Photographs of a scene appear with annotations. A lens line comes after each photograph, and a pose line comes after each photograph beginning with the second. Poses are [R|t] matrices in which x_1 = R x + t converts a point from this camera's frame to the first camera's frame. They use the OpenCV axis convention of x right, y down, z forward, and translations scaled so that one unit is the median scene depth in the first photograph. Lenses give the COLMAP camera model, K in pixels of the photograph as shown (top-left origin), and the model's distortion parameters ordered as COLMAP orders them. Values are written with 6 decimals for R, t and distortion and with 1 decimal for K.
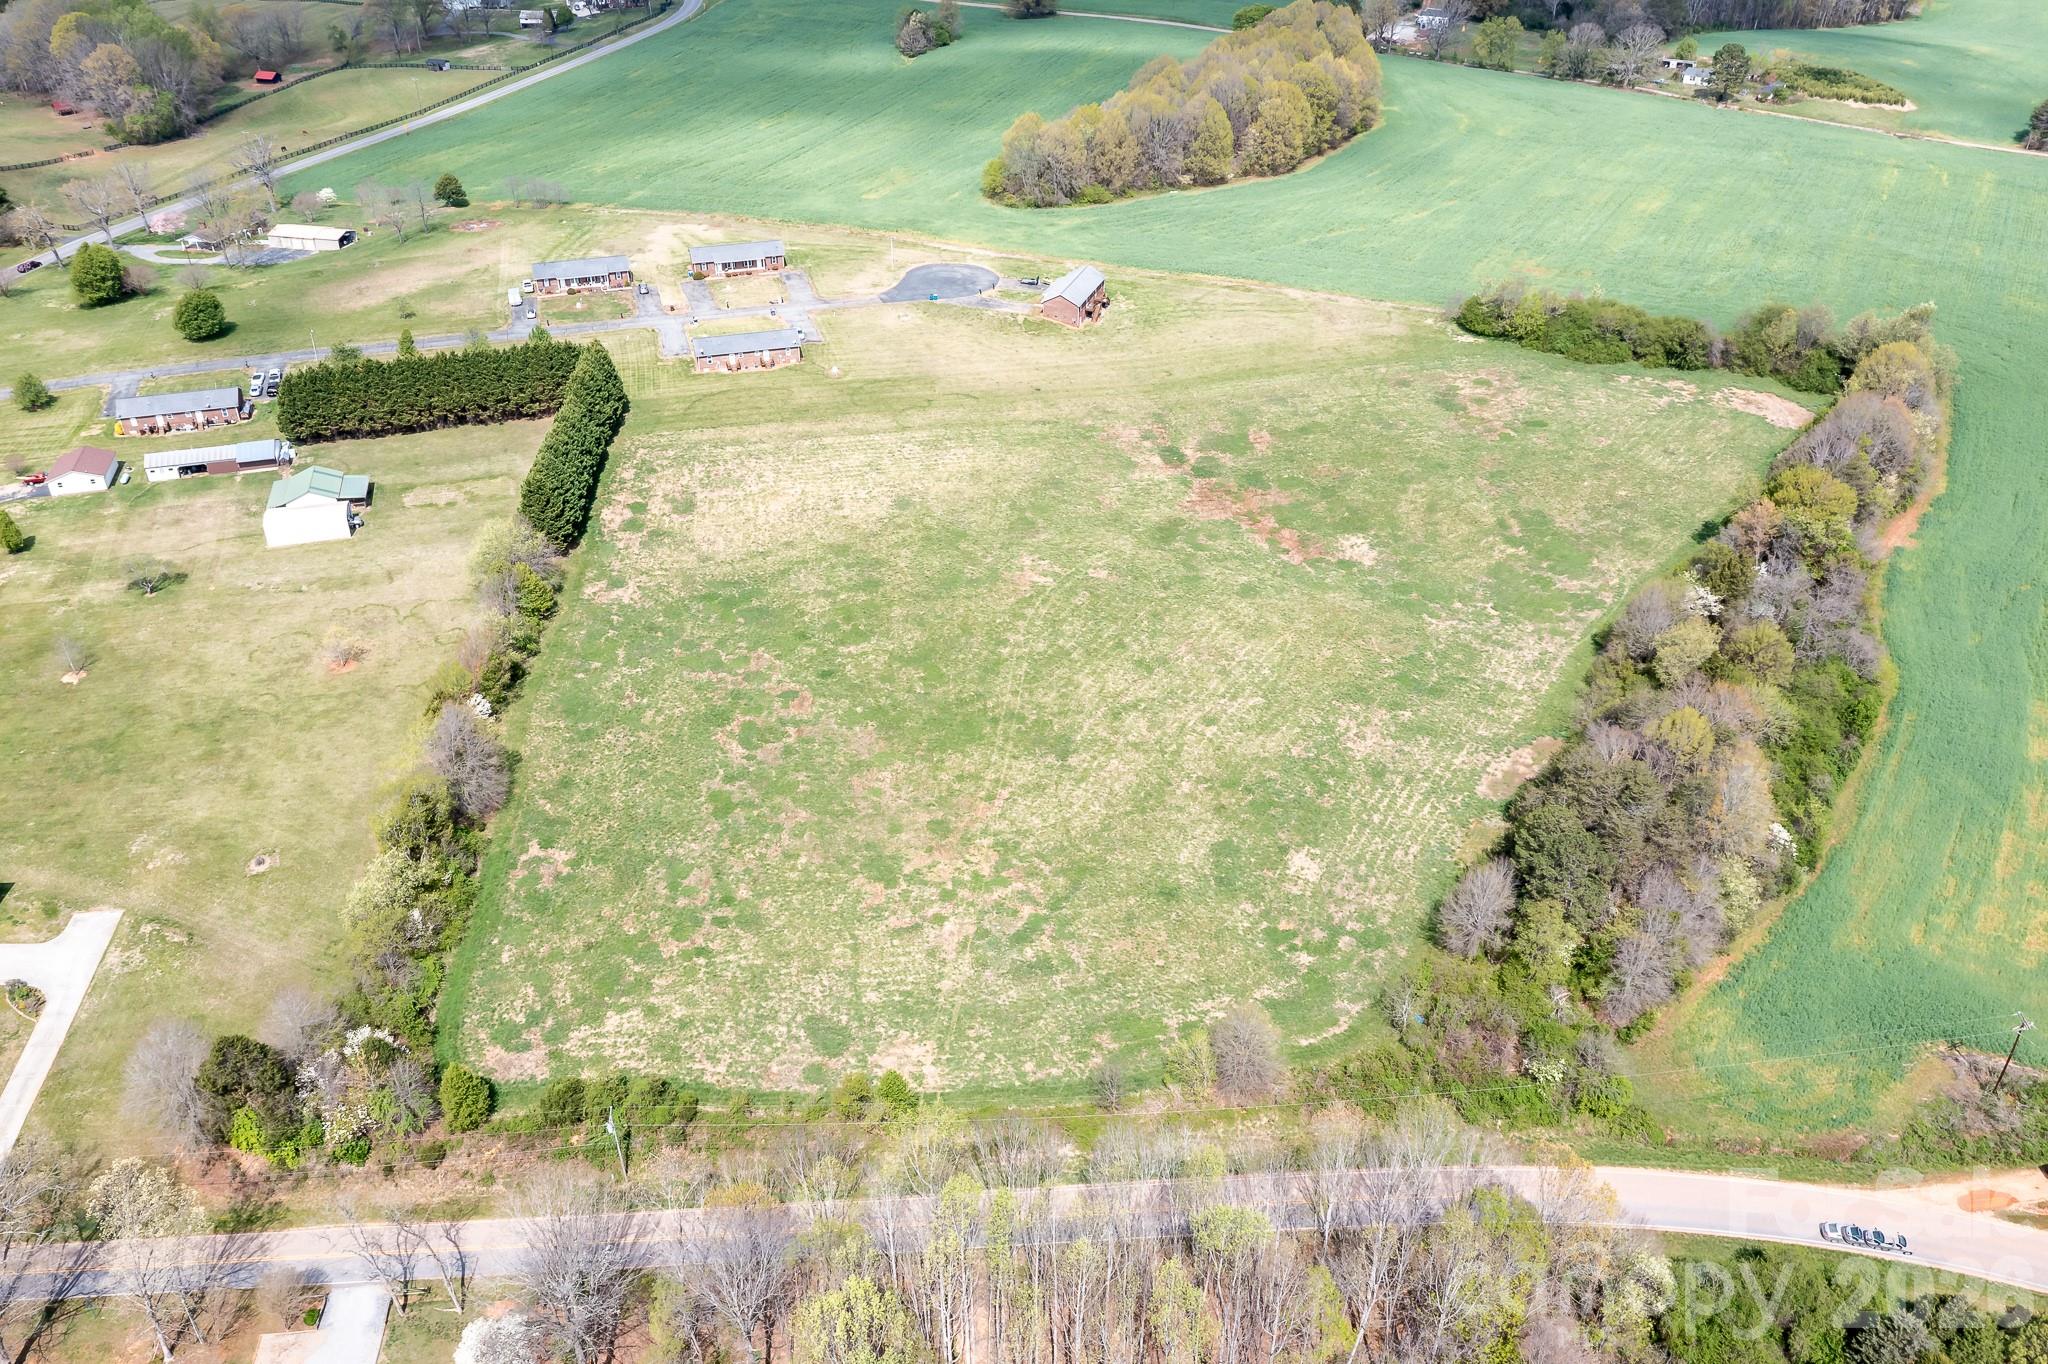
lens RADIAL K [[1631.0, 0, 1023.6], [0, 1631.0, 679.0], [0, 0, 1]] dist [-0.014845, 0.007089]
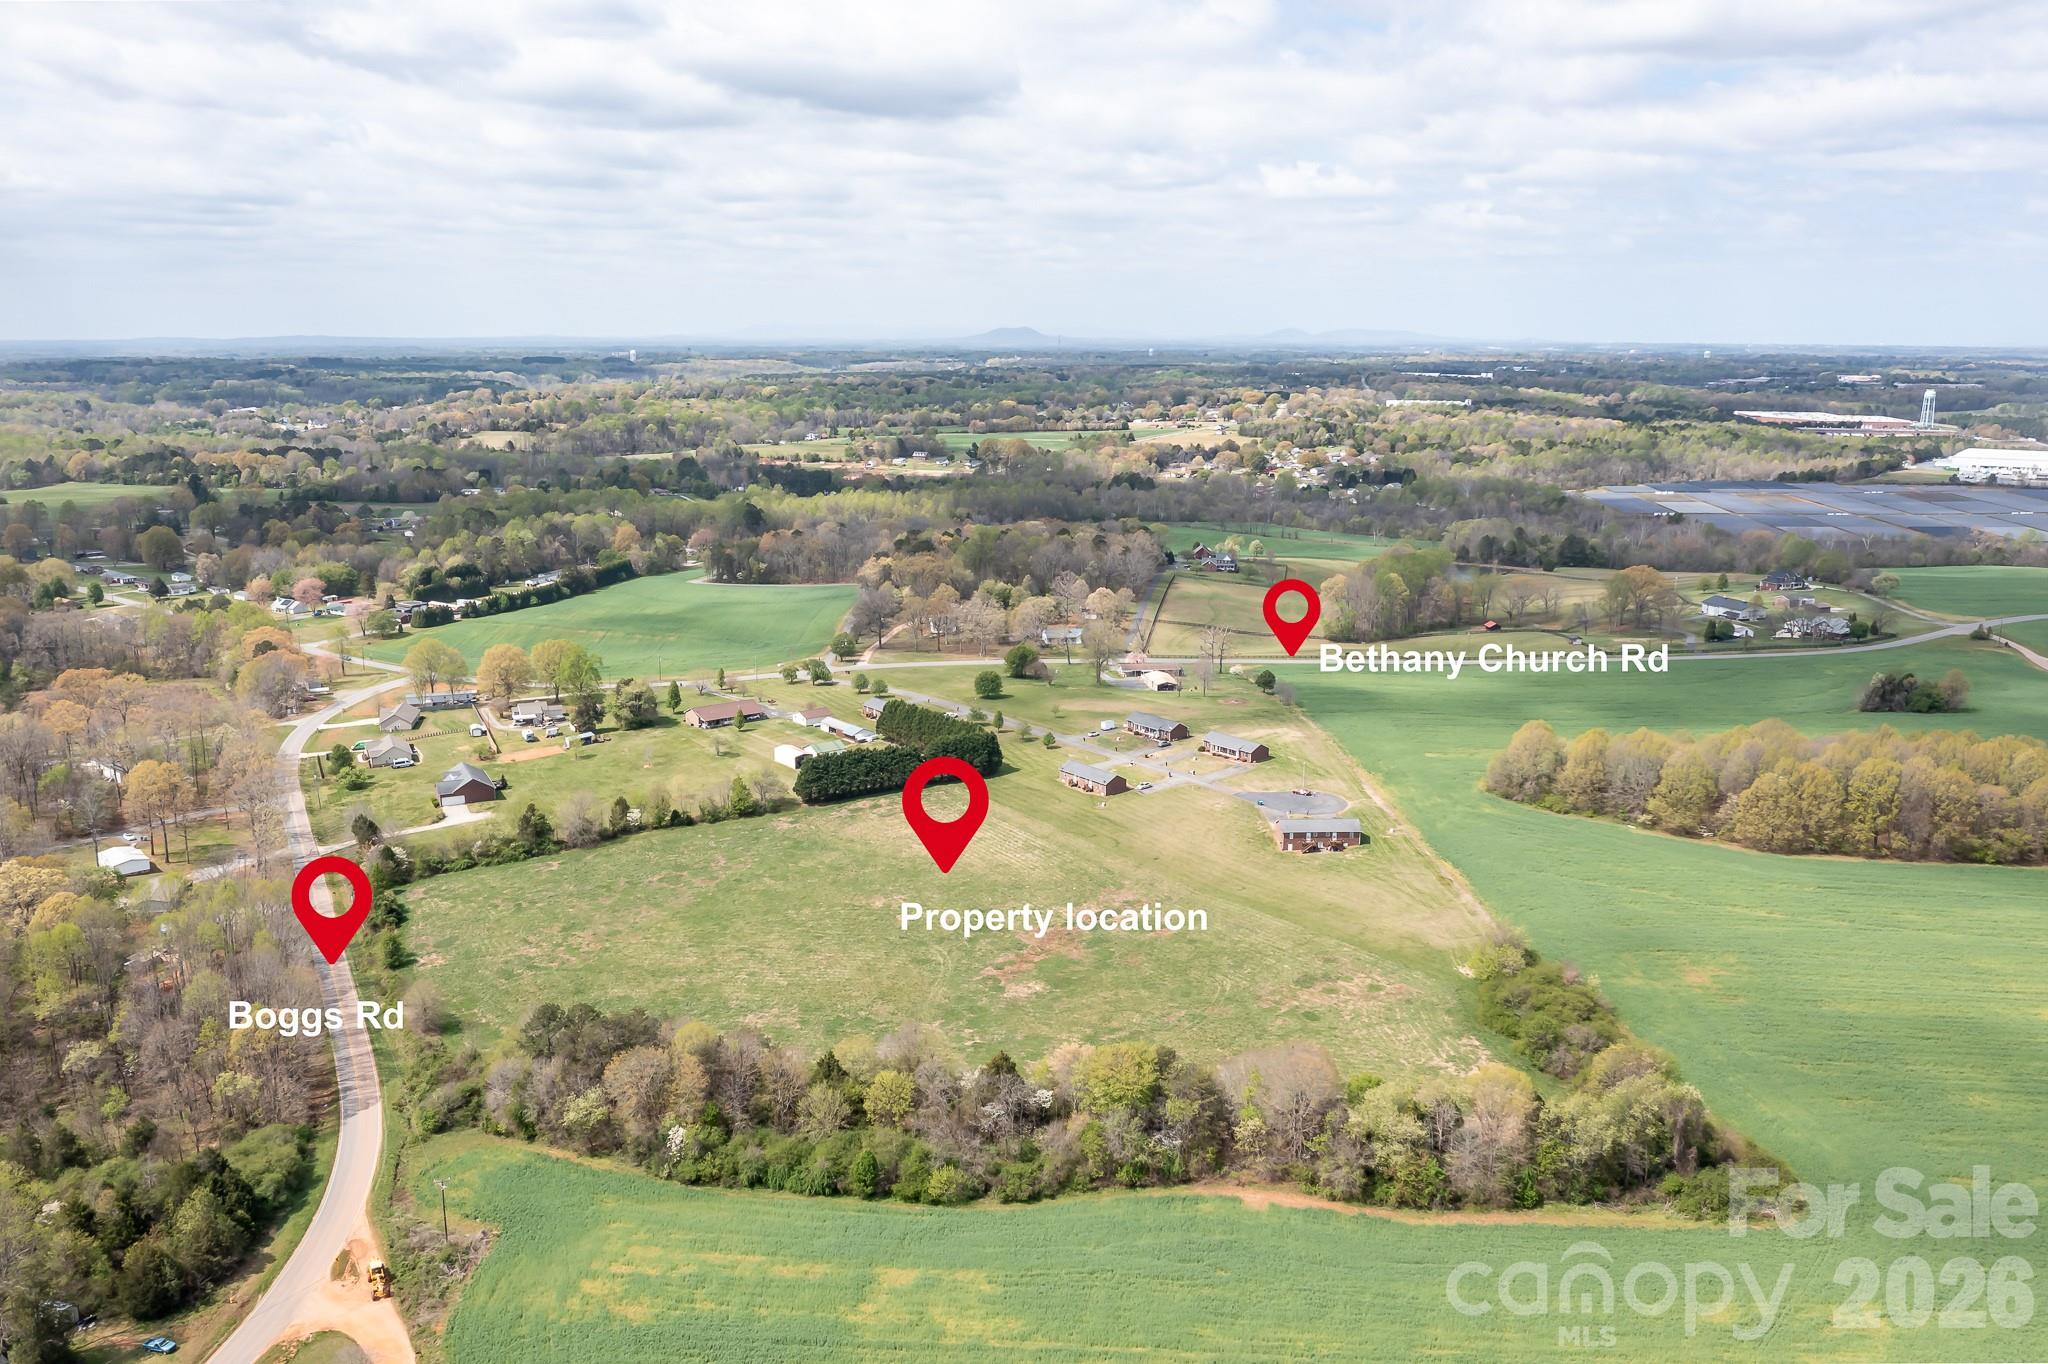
lens RADIAL K [[1631.0, 0, 1023.6], [0, 1631.0, 679.0], [0, 0, 1]] dist [-0.014845, 0.007089]
pose [[0.369611, 0.195500, -0.908387, 1.420612], [-0.499707, 0.866029, -0.016940, -0.289996], [0.783378, 0.460189, 0.417786, 0.407850]]
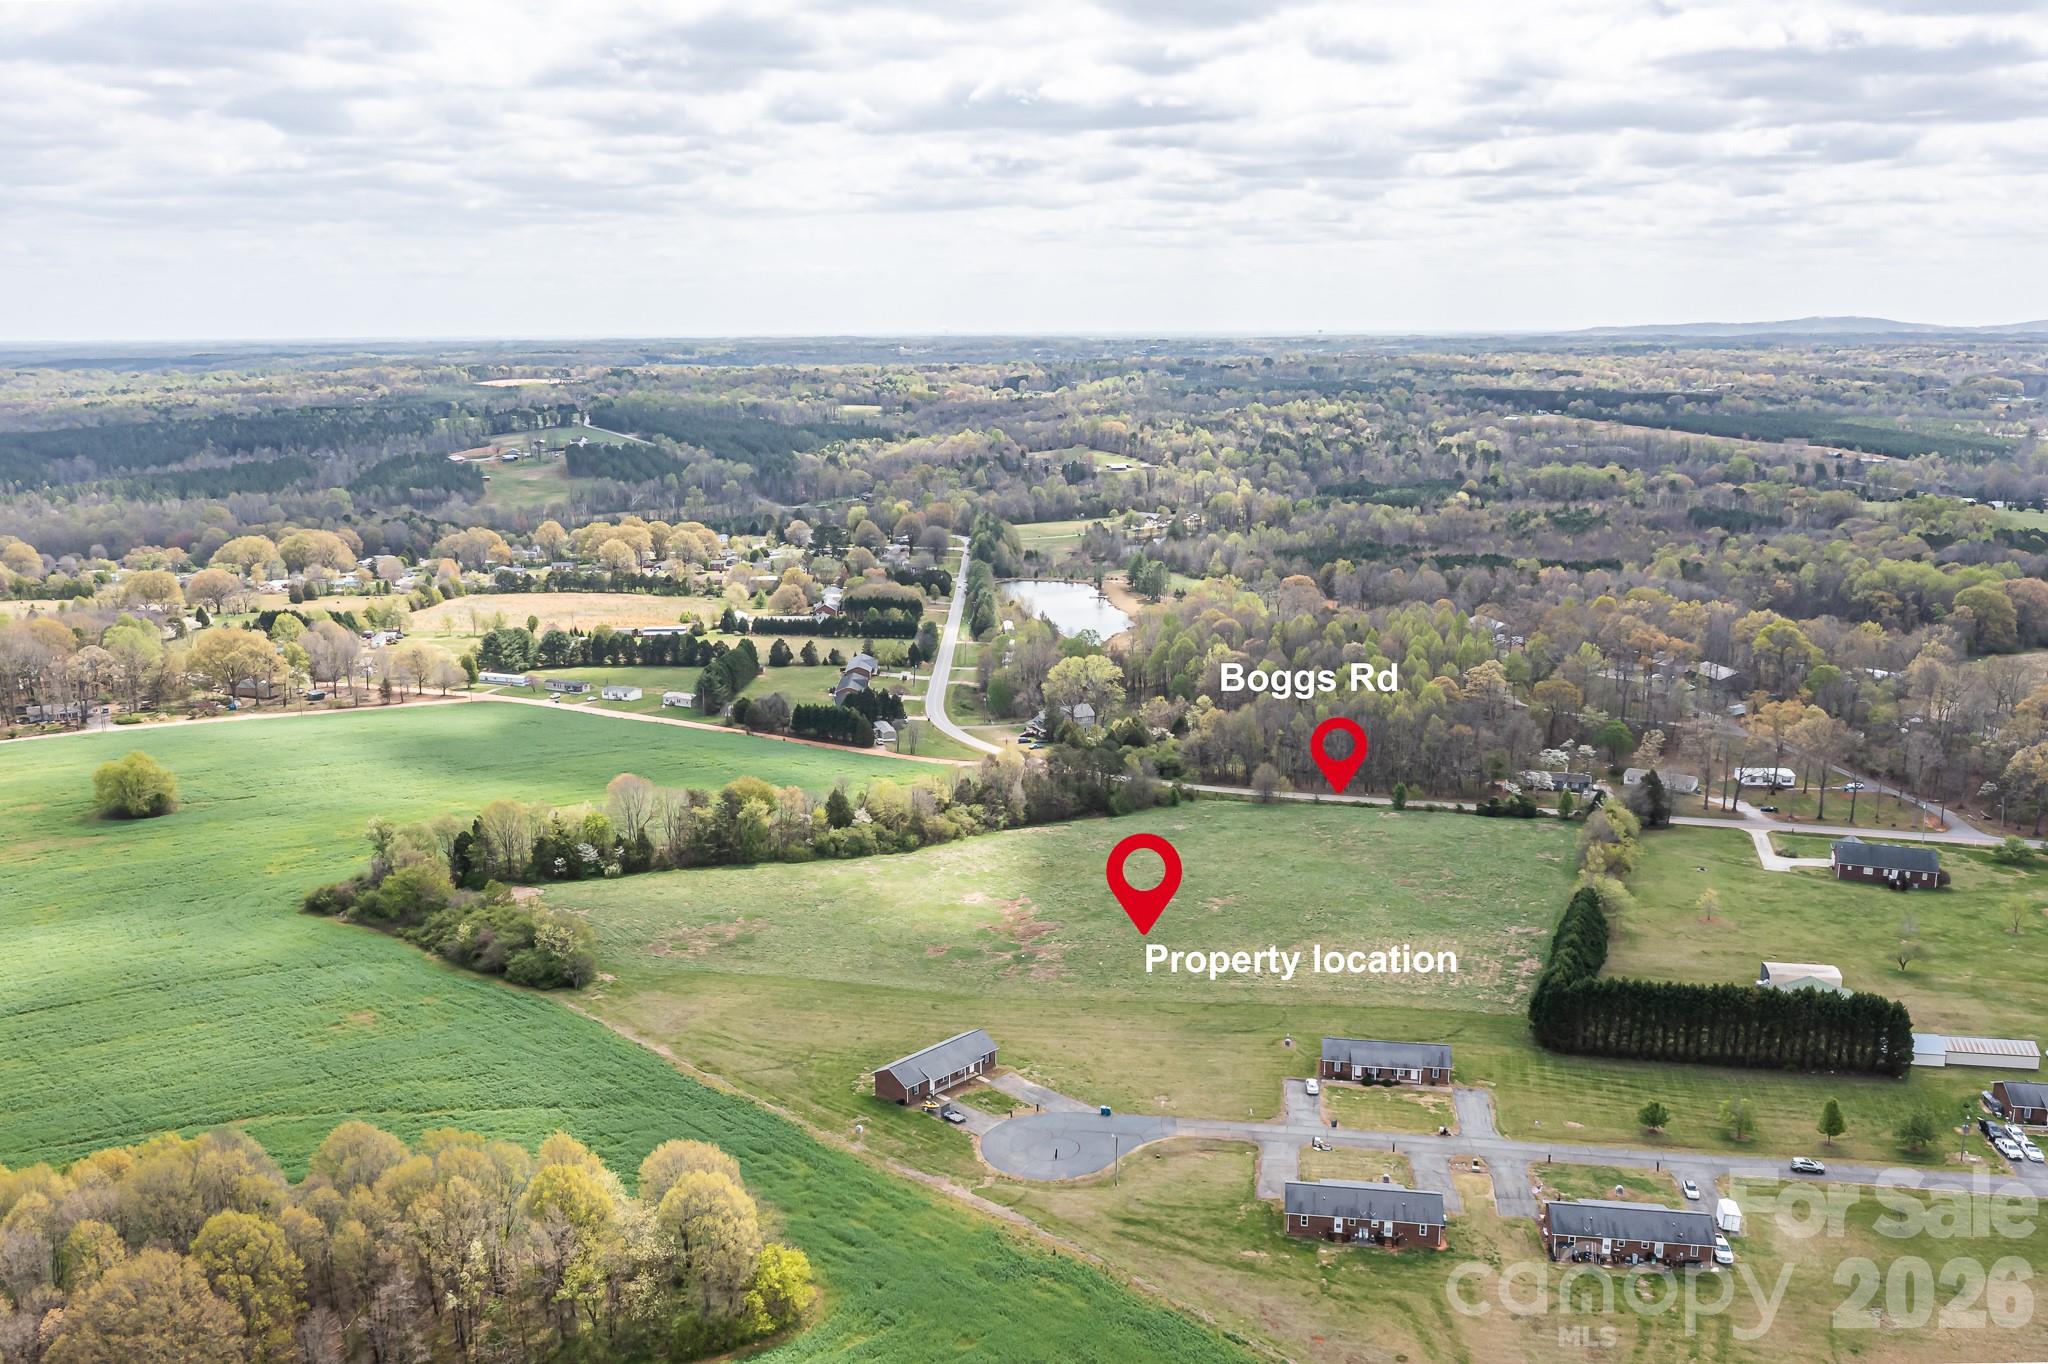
lens RADIAL K [[1643.2, 0, 1024.0], [0, 1643.2, 682.0], [0, 0, 1]] dist [-0.037199, 0.002190]
pose [[-0.899766, -0.086993, 0.427615, -0.447291], [0.239187, 0.721291, 0.650022, -1.205758], [-0.364982, 0.687147, -0.628185, 1.898170]]
